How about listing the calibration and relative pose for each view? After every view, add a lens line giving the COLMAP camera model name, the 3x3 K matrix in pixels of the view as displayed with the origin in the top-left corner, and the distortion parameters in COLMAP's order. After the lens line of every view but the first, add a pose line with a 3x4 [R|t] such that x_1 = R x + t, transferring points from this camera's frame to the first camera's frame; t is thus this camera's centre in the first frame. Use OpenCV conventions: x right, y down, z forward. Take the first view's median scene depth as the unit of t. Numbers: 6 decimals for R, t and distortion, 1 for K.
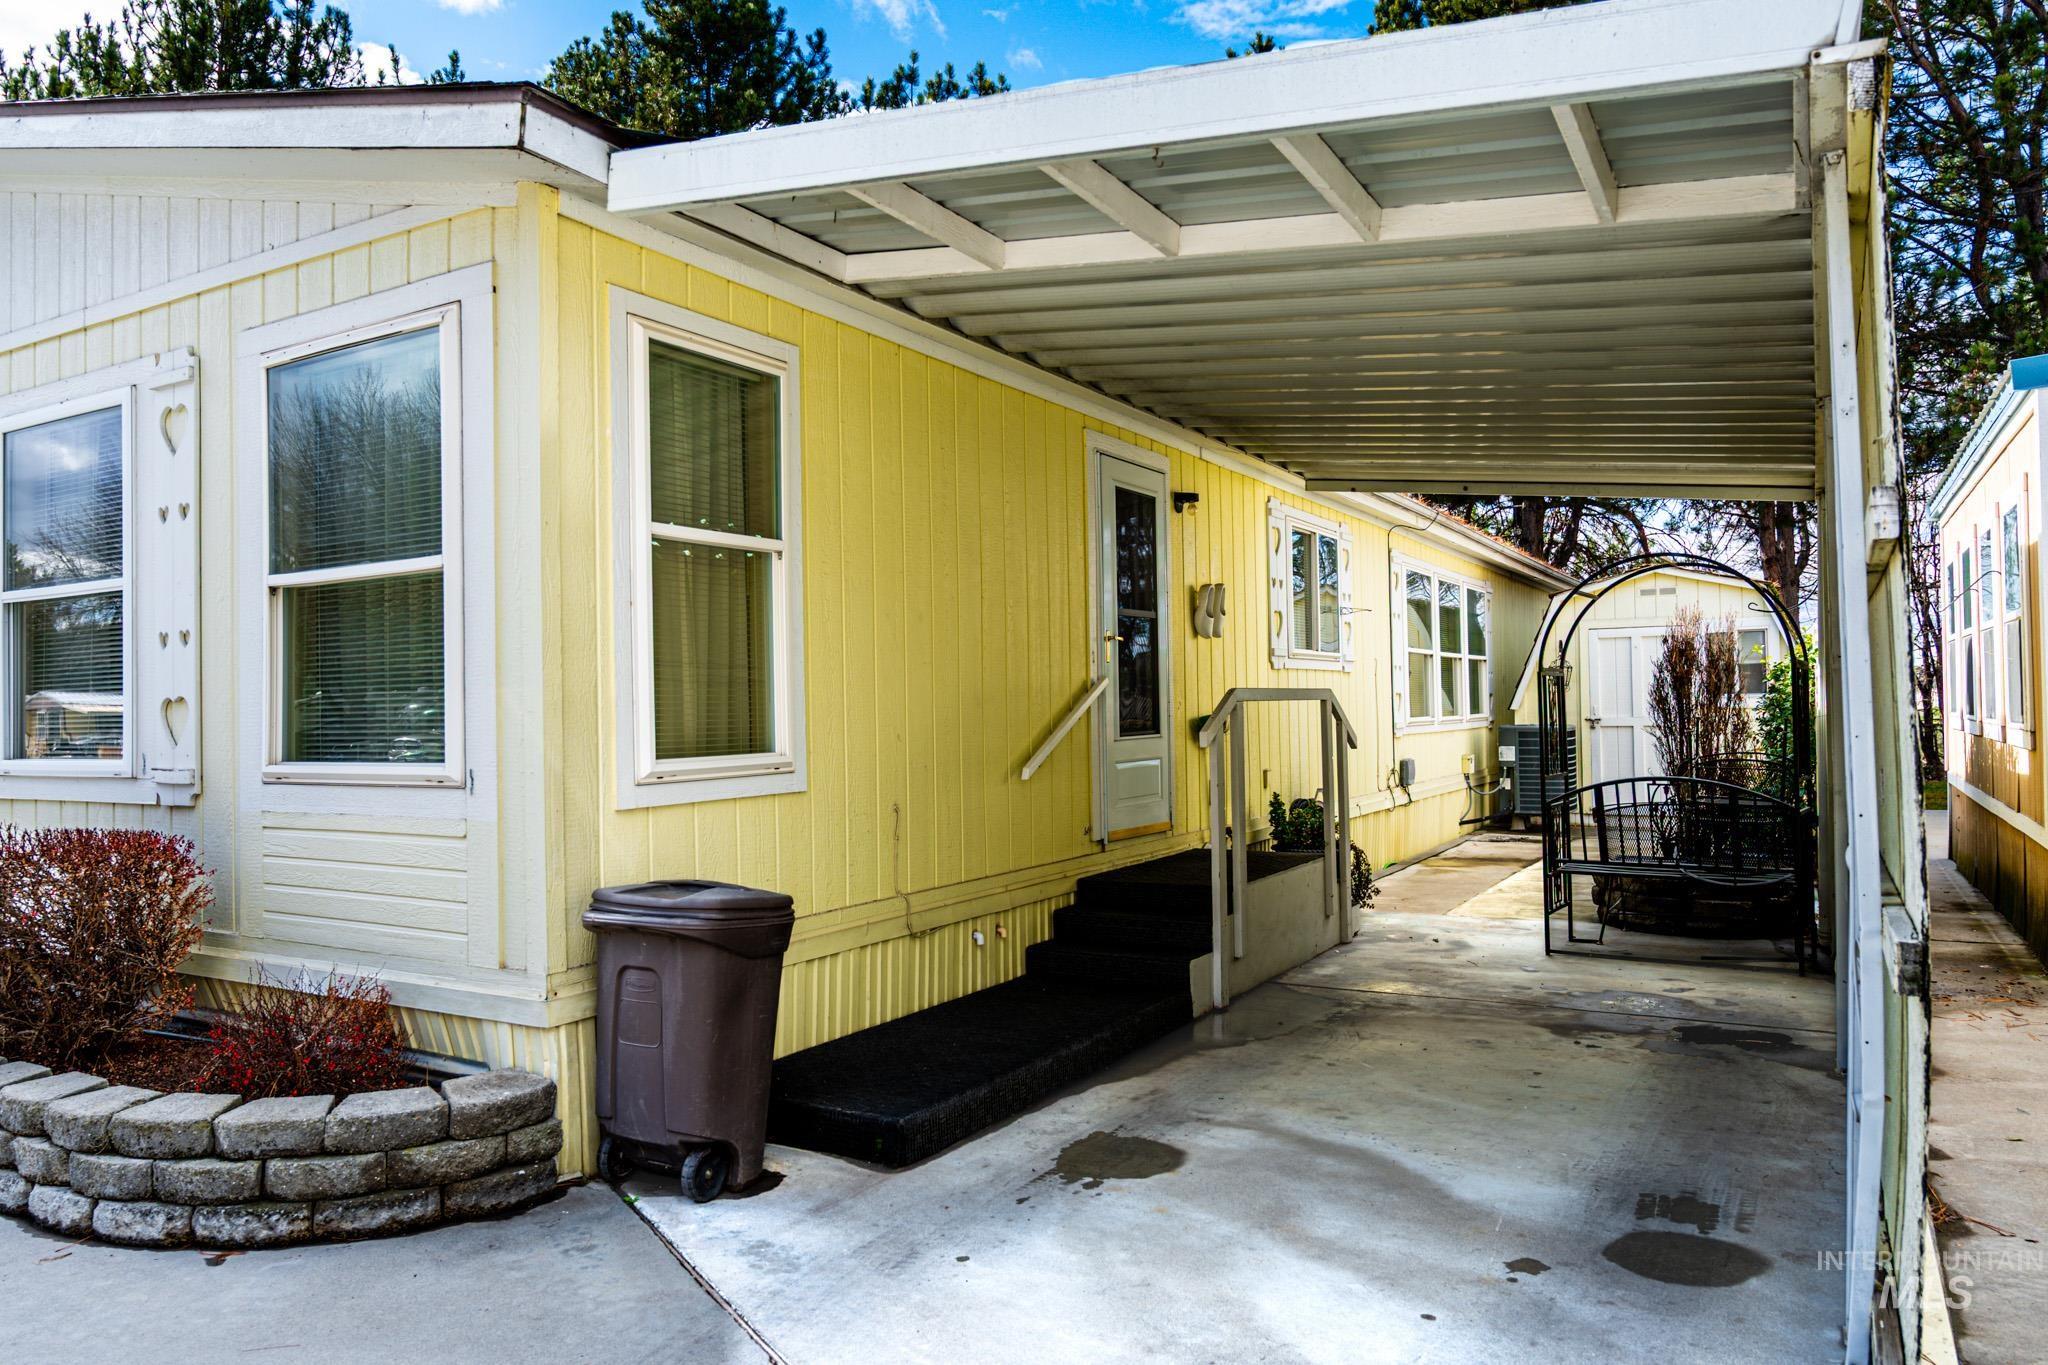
lens RADIAL K [[1357.4, 0, 1024.0], [0, 1357.4, 682.5], [0, 0, 1]] dist [-0.013115, -0.001305]
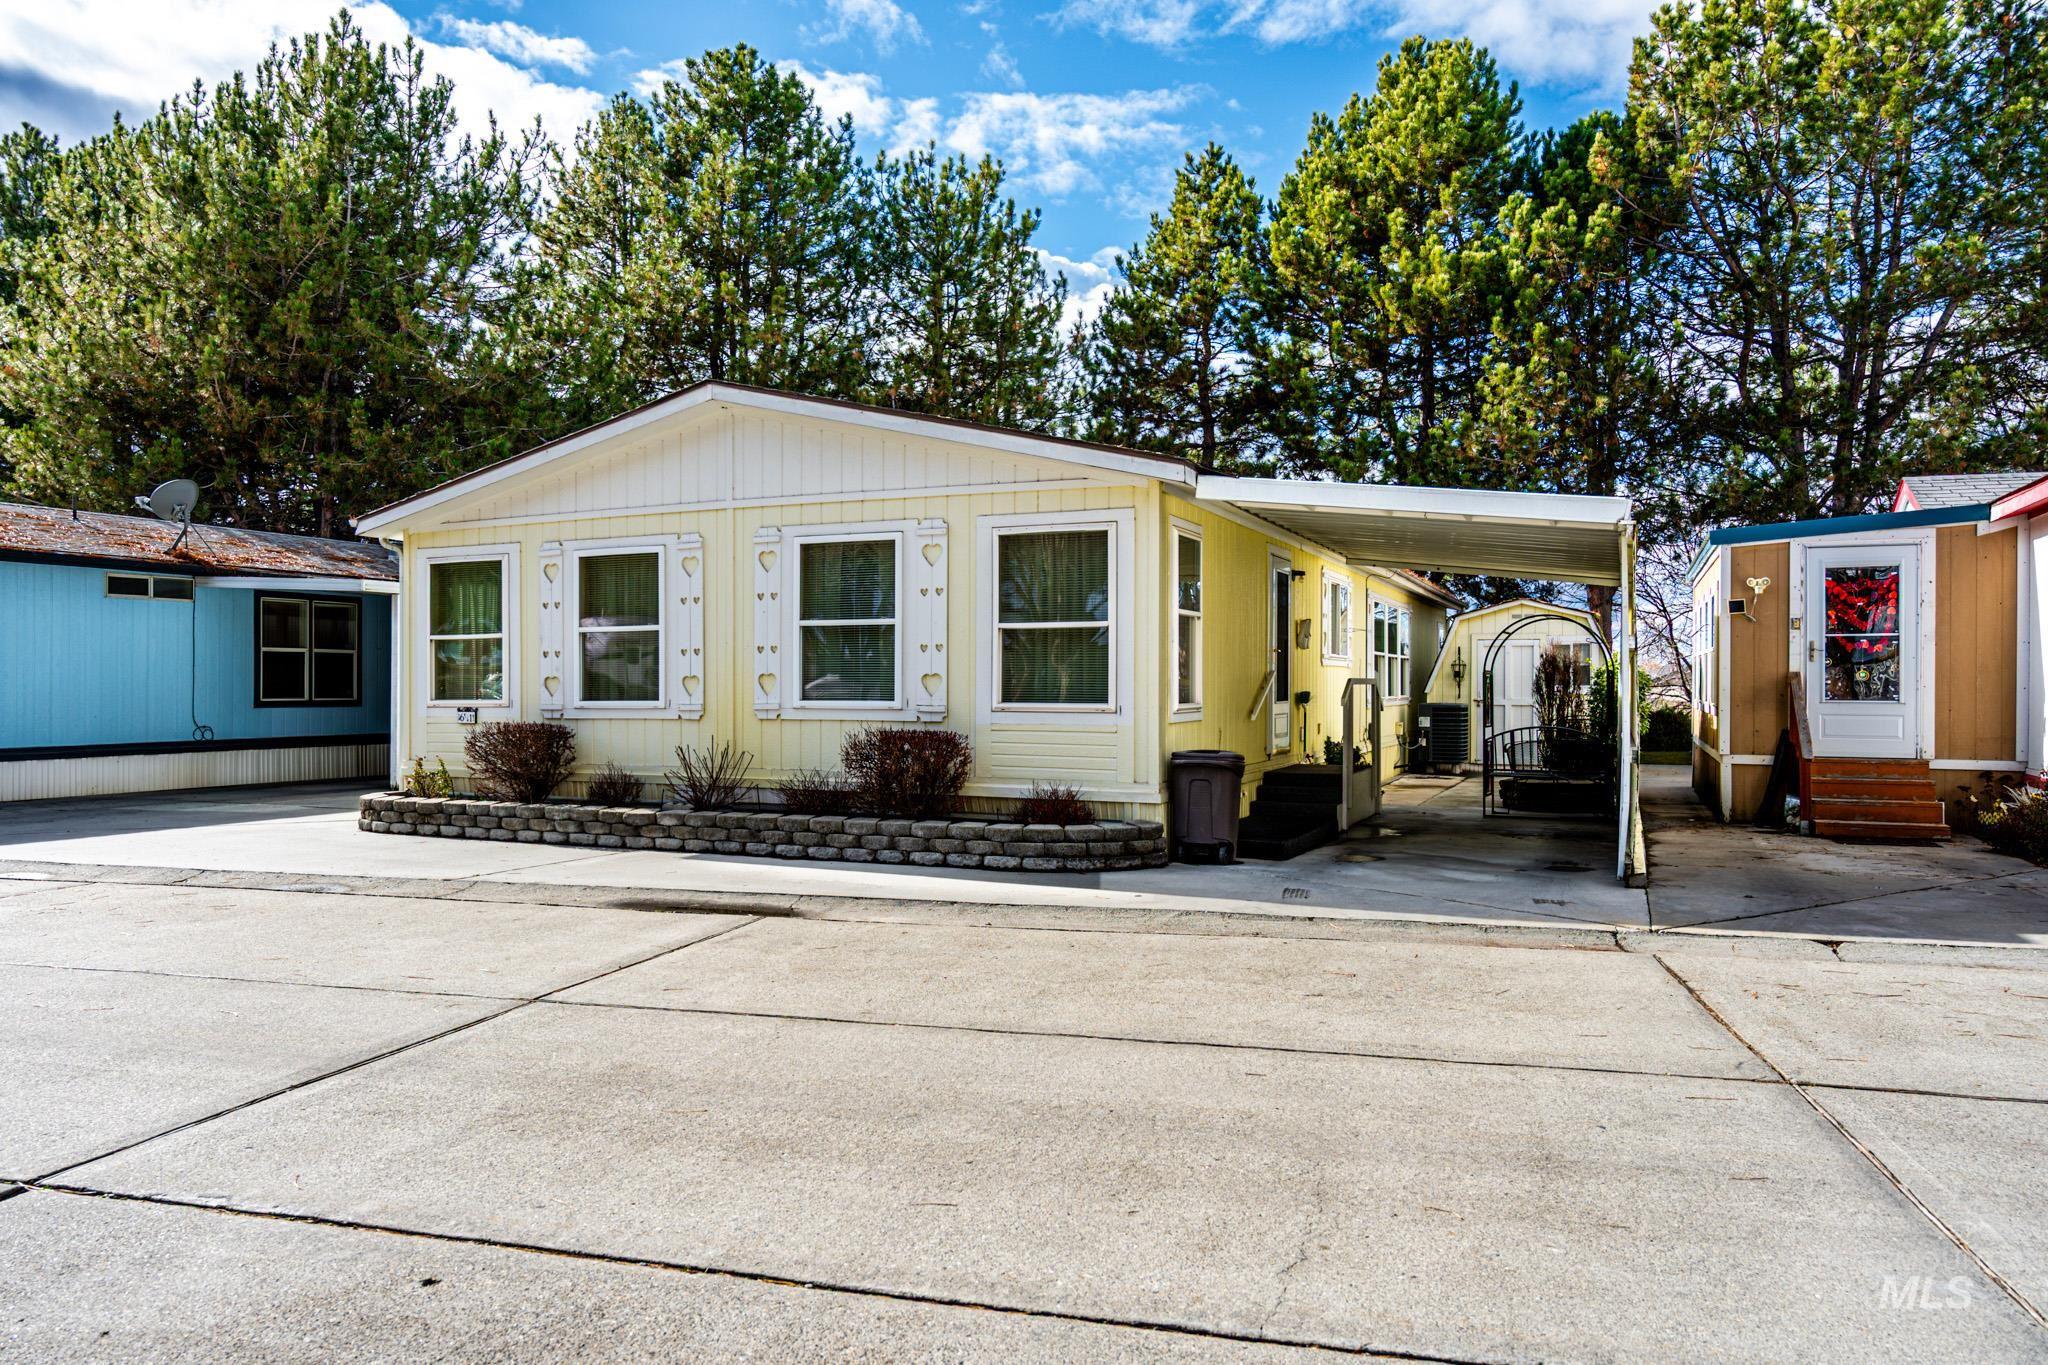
lens RADIAL K [[1357.4, 0, 1024.0], [0, 1357.4, 682.5], [0, 0, 1]] dist [-0.013115, -0.001305]
pose [[0.993435, 0.020137, 0.112610, -0.399663], [-0.021987, 0.999643, 0.015210, -0.006614], [-0.112264, -0.017586, 0.993523, -0.695392]]
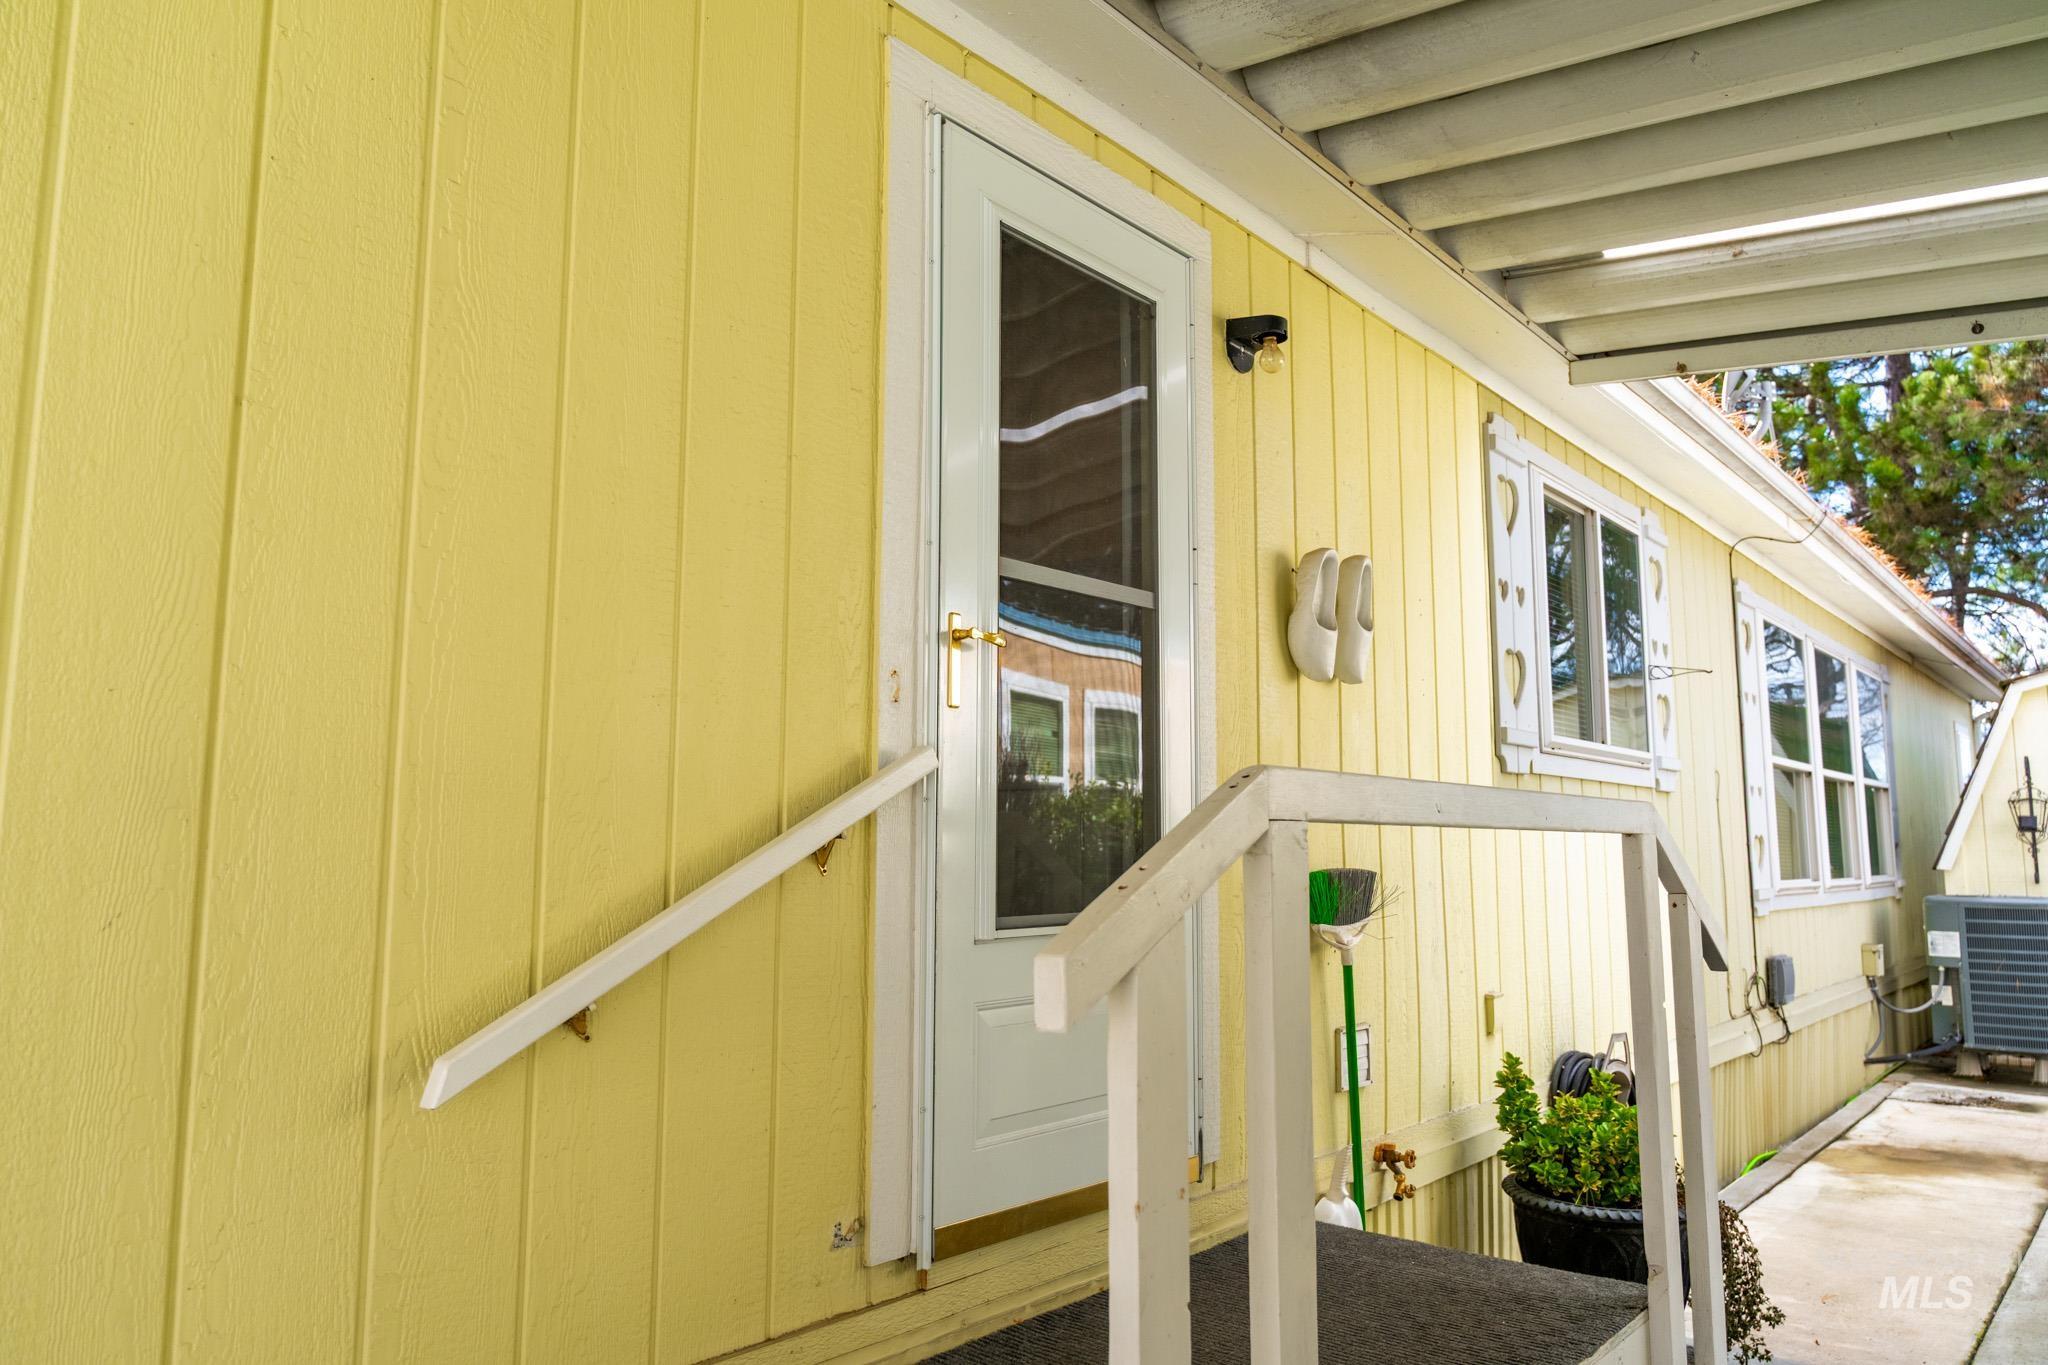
lens RADIAL K [[1357.4, 0, 1024.0], [0, 1357.4, 682.5], [0, 0, 1]] dist [-0.013115, -0.001305]
pose [[0.982489, -0.001129, -0.186316, 0.111085], [-0.018389, 0.994512, -0.102995, 0.010612], [0.185410, 0.104618, 0.977076, 0.526452]]
